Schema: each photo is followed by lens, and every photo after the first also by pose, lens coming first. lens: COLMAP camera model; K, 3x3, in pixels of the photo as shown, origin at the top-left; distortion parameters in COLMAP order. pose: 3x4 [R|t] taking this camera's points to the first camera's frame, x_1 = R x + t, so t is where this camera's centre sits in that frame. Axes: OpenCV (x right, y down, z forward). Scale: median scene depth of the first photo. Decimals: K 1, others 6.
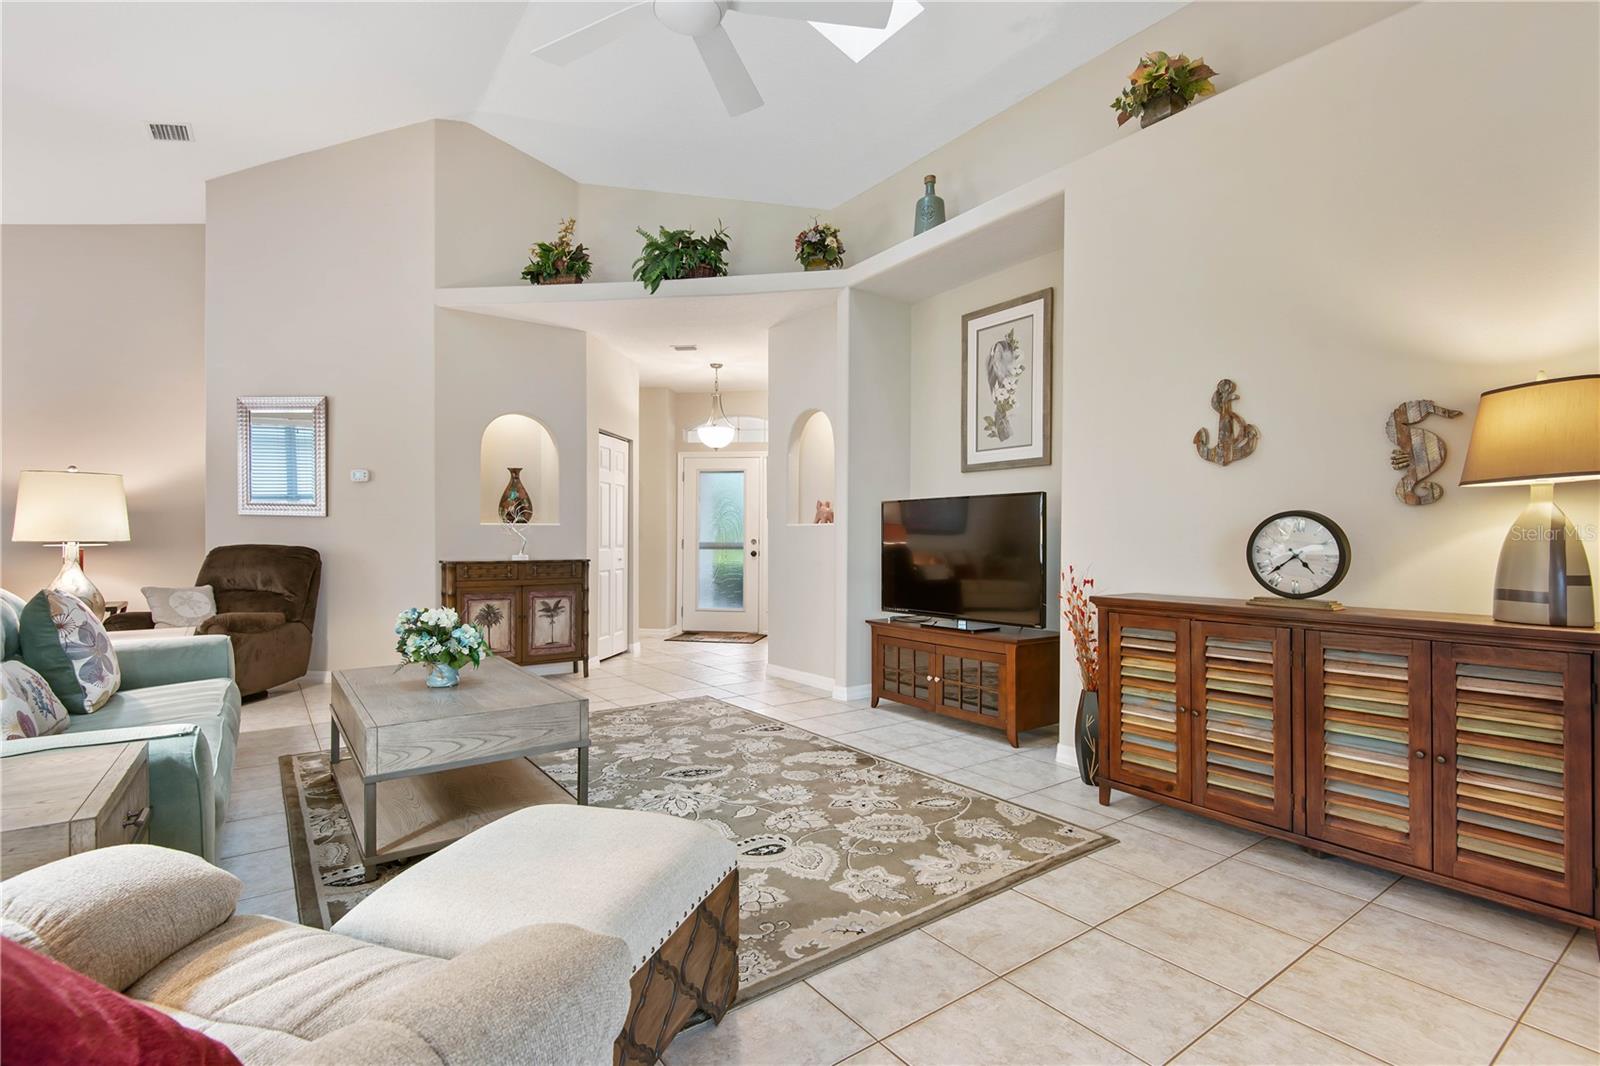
lens RADIAL K [[737.3, 0, 808.8], [0, 737.3, 547.5], [0, 0, 1]] dist [0.030172, -0.017310]
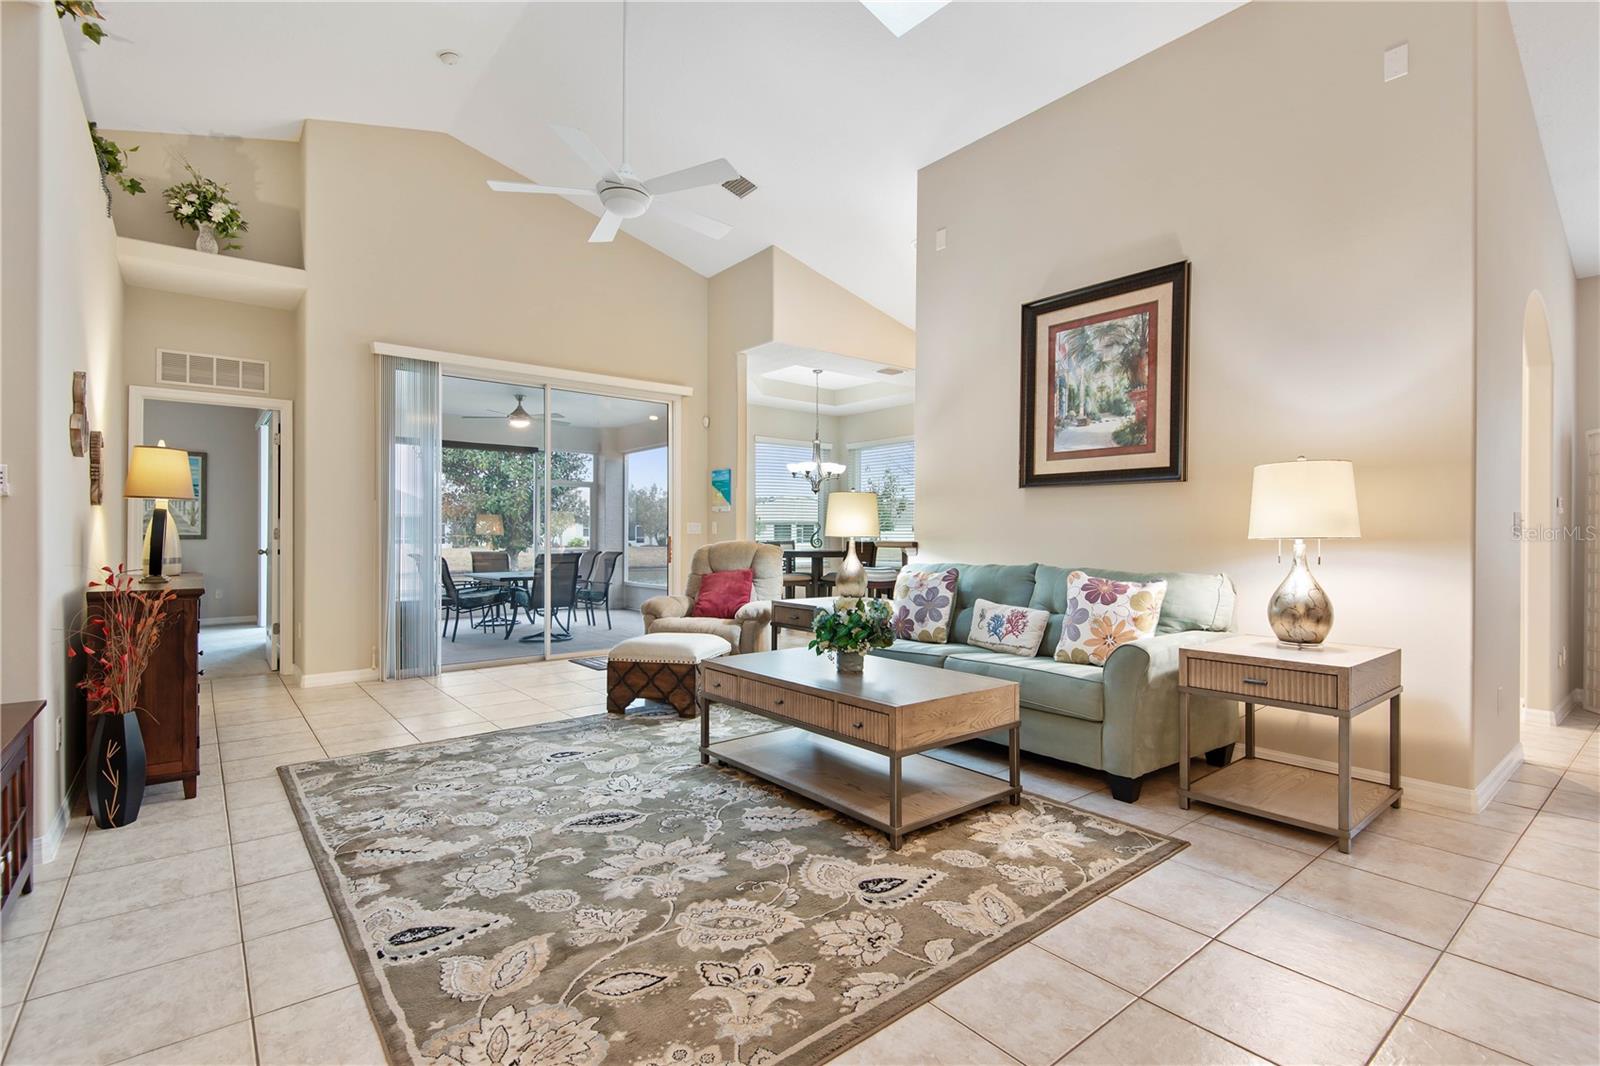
lens RADIAL K [[737.3, 0, 804.4], [0, 737.3, 546.9], [0, 0, 1]] dist [0.030172, -0.017310]
pose [[-0.998868, -0.005027, -0.047304, -0.234654], [-0.006431, 0.999542, 0.029580, -0.015100], [0.047134, 0.029850, -0.998442, 1.279803]]
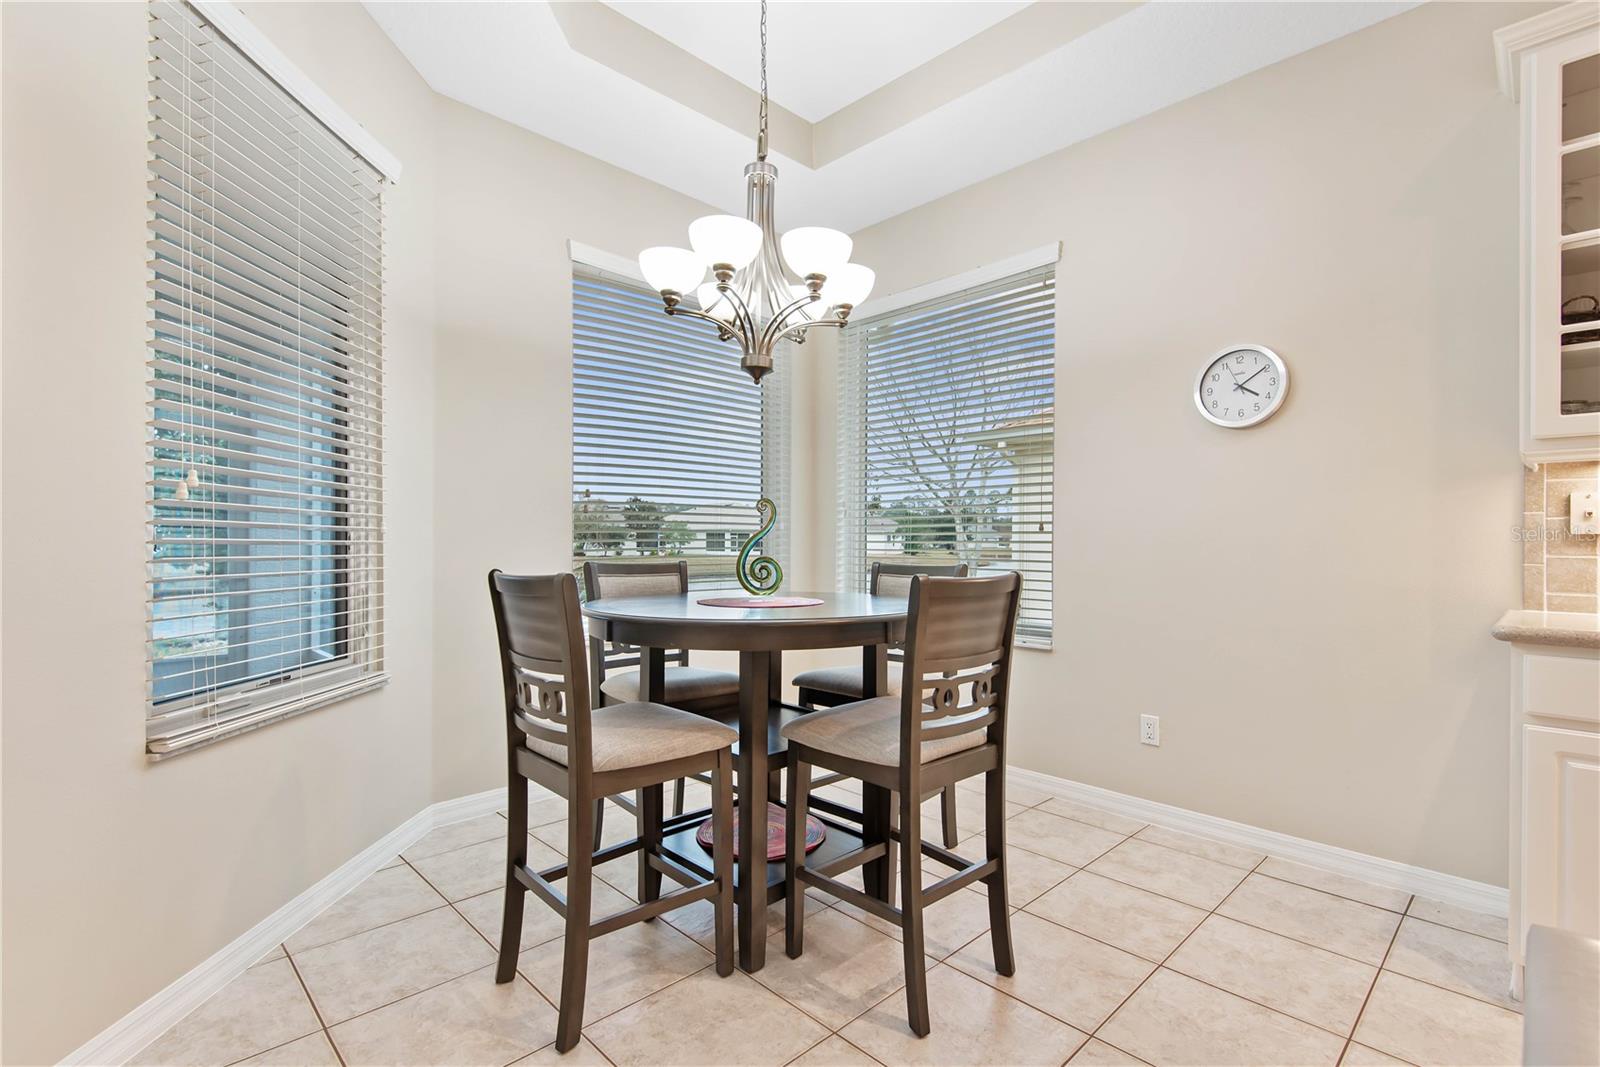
lens RADIAL K [[737.3, 0, 805.5], [0, 737.3, 539.3], [0, 0, 1]] dist [0.030172, -0.017310]
pose [[-0.990296, -0.010223, -0.138596, -0.313524], [-0.011436, 0.999903, 0.007954, 0.000803], [0.138501, 0.009462, -0.990317, -0.042096]]
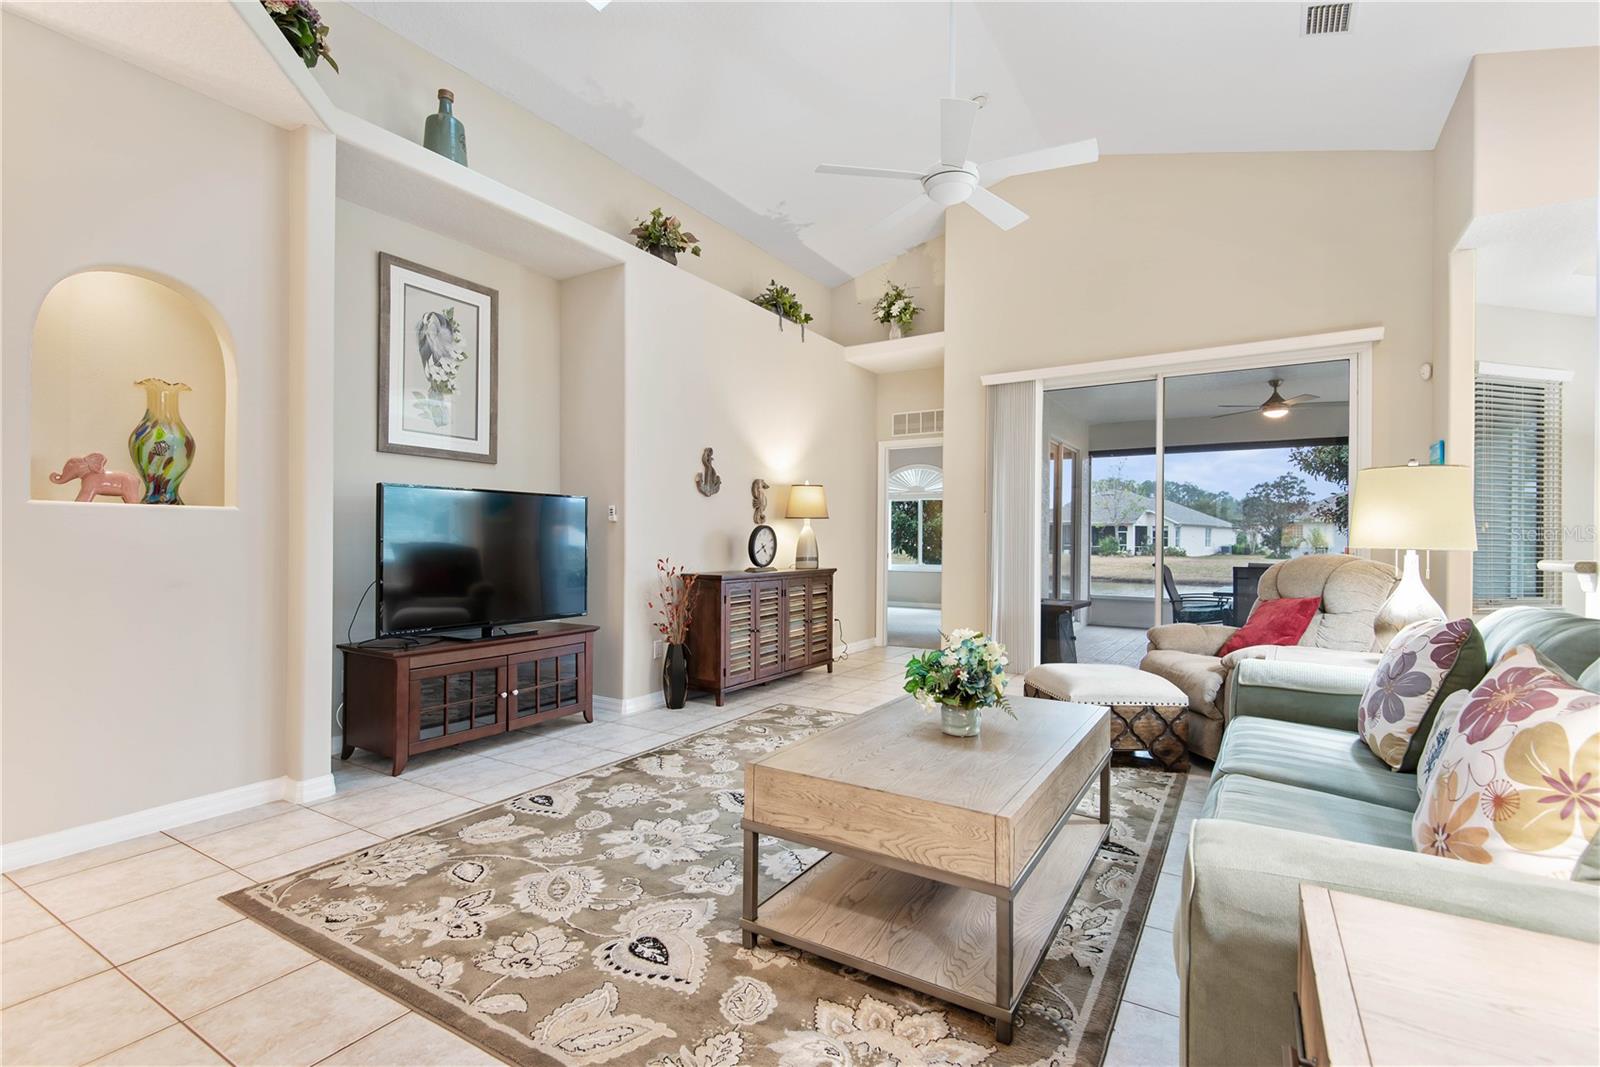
lens RADIAL K [[737.3, 0, 811.8], [0, 737.3, 537.9], [0, 0, 1]] dist [0.030172, -0.017310]
pose [[-0.376659, -0.003321, 0.926346, -0.709967], [0.004084, 0.999978, 0.005245, -0.012013], [-0.926343, 0.005759, -0.376637, 0.889242]]
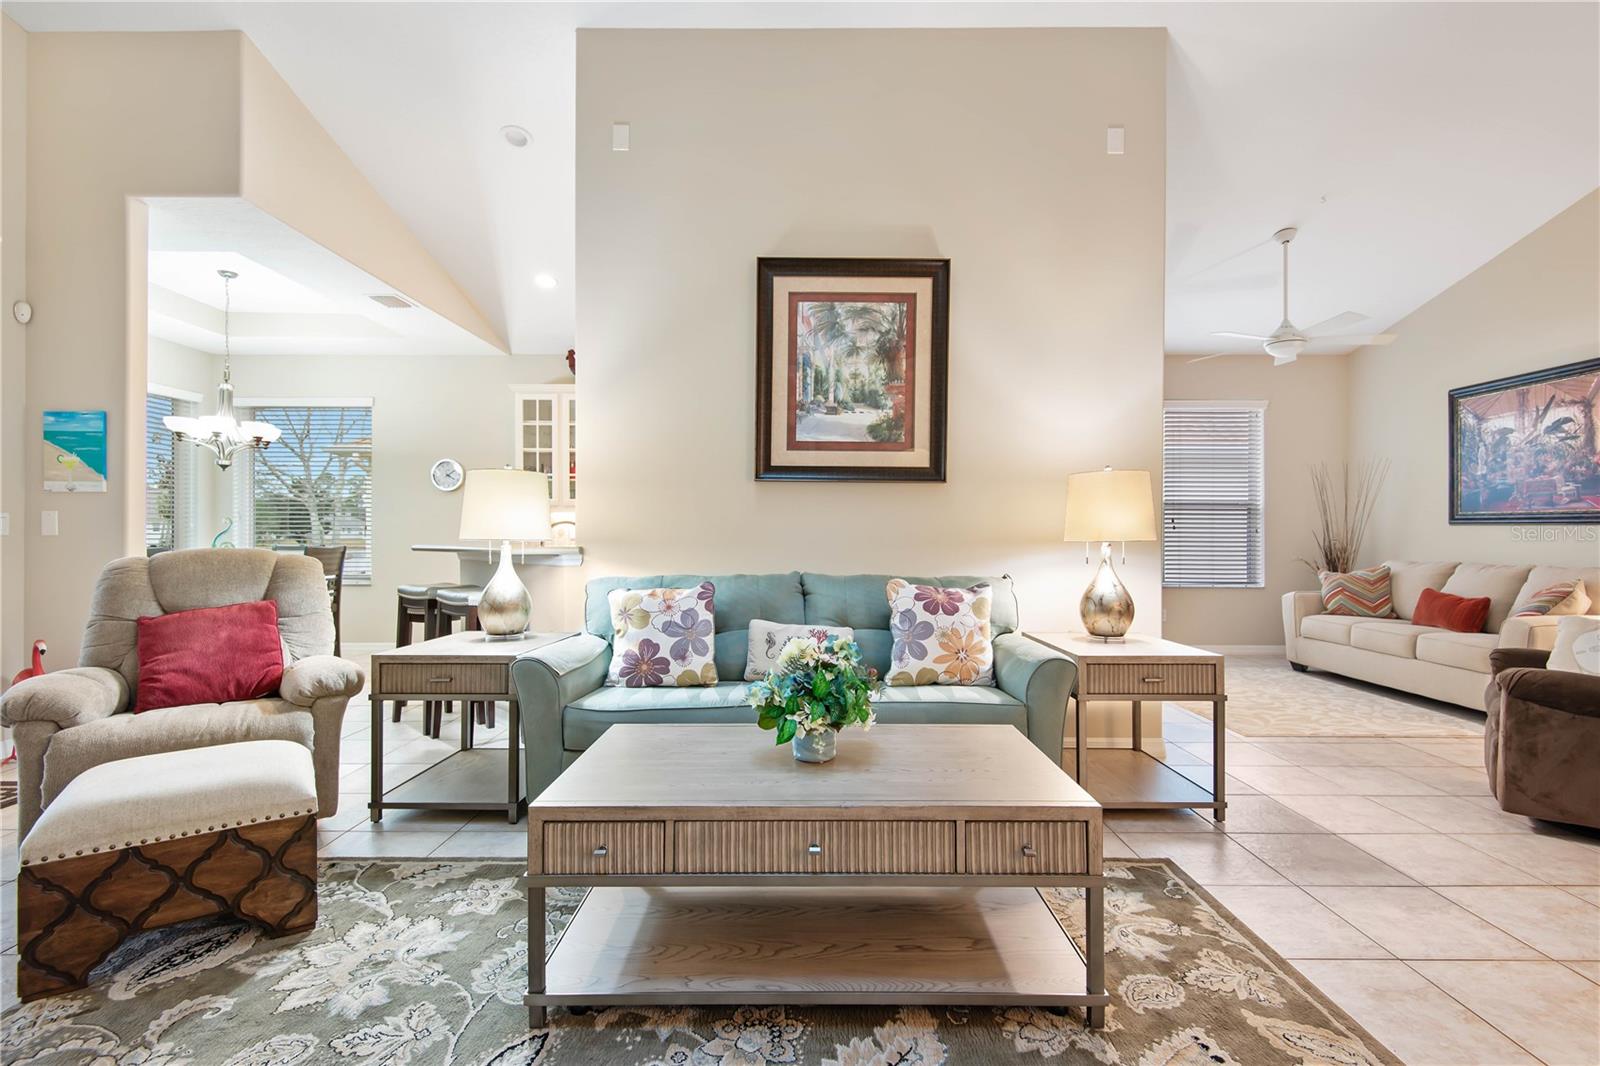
lens RADIAL K [[737.3, 0, 807.7], [0, 737.3, 534.4], [0, 0, 1]] dist [0.030172, -0.017310]
pose [[-0.595680, -0.008830, -0.803173, 0.026705], [-0.015611, 0.999878, 0.000586, -0.008479], [0.803070, 0.012888, -0.595746, 0.864531]]
